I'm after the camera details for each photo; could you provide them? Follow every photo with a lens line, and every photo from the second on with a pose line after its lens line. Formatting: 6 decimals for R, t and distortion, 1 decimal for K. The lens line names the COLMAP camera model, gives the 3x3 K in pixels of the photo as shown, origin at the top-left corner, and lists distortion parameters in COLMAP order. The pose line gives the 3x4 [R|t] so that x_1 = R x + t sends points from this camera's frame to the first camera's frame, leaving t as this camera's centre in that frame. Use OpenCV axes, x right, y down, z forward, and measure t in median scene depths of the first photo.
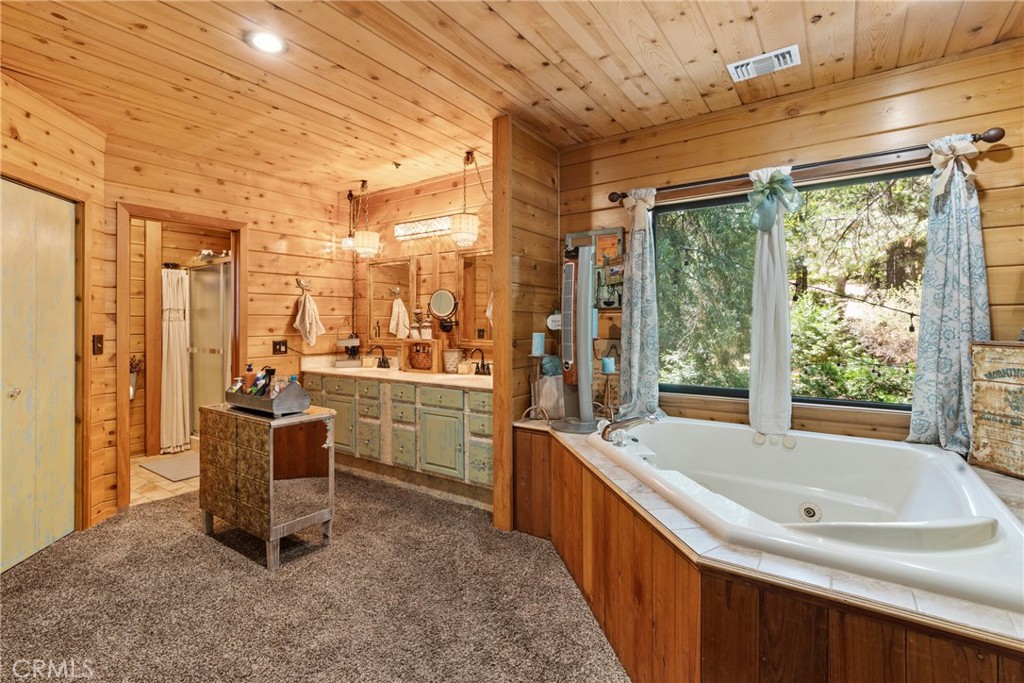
lens RADIAL K [[471.7, 0, 511.1], [0, 471.7, 333.0], [0, 0, 1]] dist [-0.000743, 0.000987]
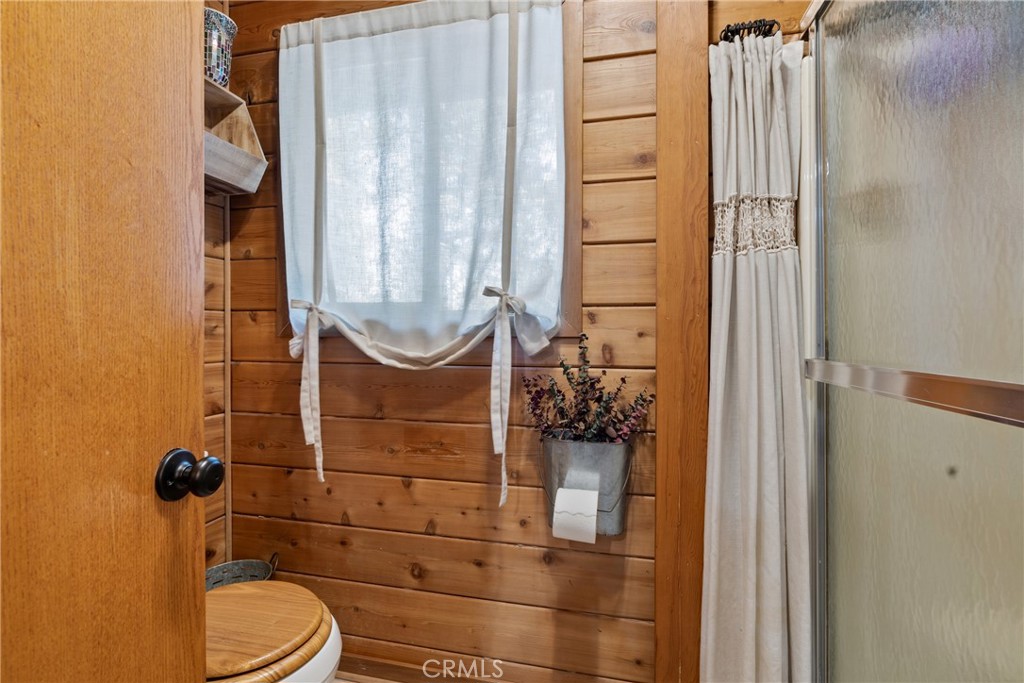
lens RADIAL K [[471.7, 0, 512.8], [0, 471.7, 337.2], [0, 0, 1]] dist [-0.000743, 0.000987]
pose [[0.348966, -0.001203, -0.937135, -0.517955], [-0.007809, 0.999961, -0.004191, 0.022071], [0.937103, 0.008781, 0.348943, 0.780705]]
